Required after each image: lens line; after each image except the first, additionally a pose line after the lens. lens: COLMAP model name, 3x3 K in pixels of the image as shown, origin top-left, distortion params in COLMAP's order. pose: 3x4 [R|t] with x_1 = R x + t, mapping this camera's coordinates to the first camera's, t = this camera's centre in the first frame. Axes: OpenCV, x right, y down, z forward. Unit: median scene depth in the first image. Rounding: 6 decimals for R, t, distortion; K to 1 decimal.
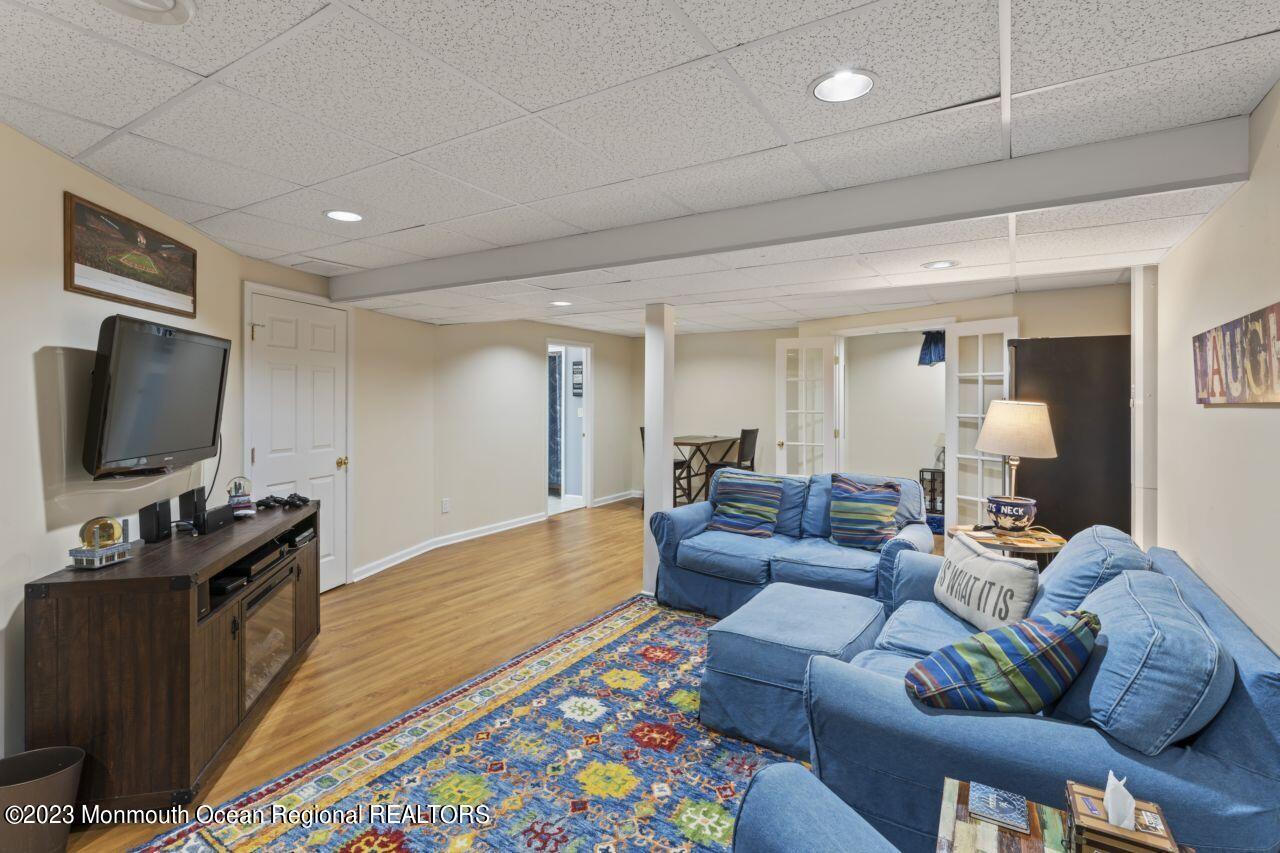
lens RADIAL K [[607.3, 0, 632.4], [0, 607.3, 399.1], [0, 0, 1]] dist [-0.000628, 0.000305]
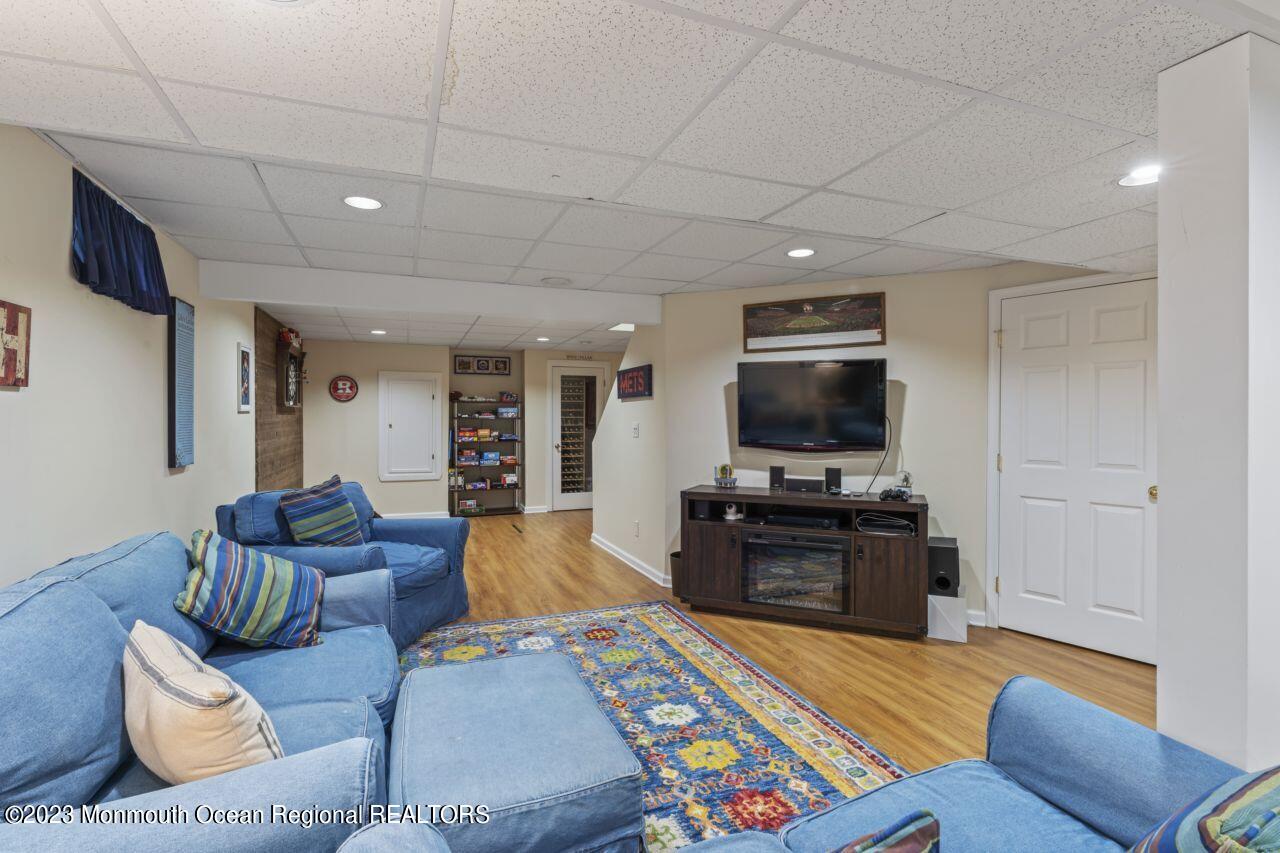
lens RADIAL K [[598.6, 0, 639.5], [0, 598.6, 424.3], [0, 0, 1]] dist [-0.002631, -0.000261]
pose [[-0.582790, 0.002476, -0.812619, 0.665837], [-0.005769, 0.999958, 0.007184, 0.034615], [0.812602, 0.008875, -0.582751, 1.384528]]
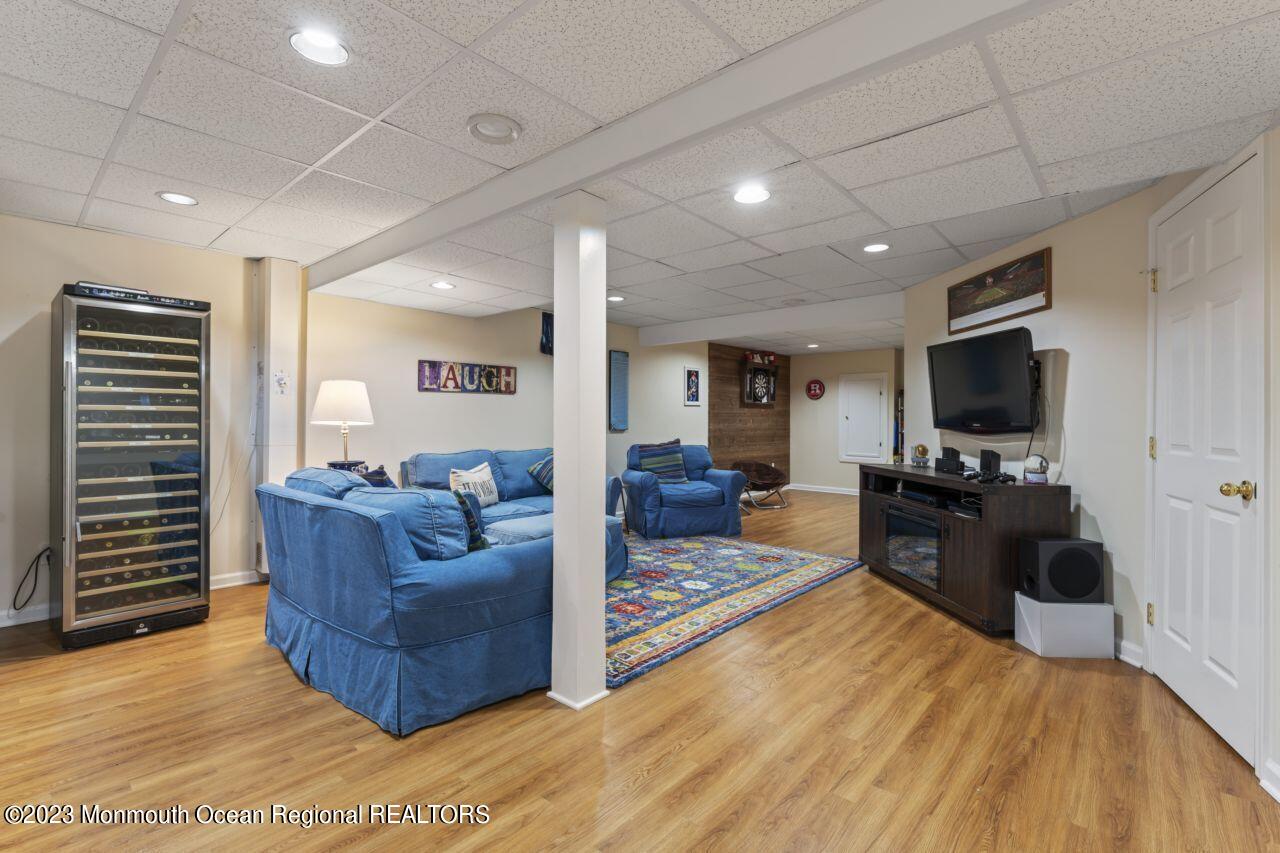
lens RADIAL K [[584.7, 0, 634.7], [0, 584.7, 420.0], [0, 0, 1]] dist [0.000407, 0.000037]
pose [[-0.988544, -0.009092, 0.150660, -0.135653], [-0.008868, 0.999958, 0.002155, 0.081026], [-0.150674, 0.000794, -0.988583, 2.280847]]
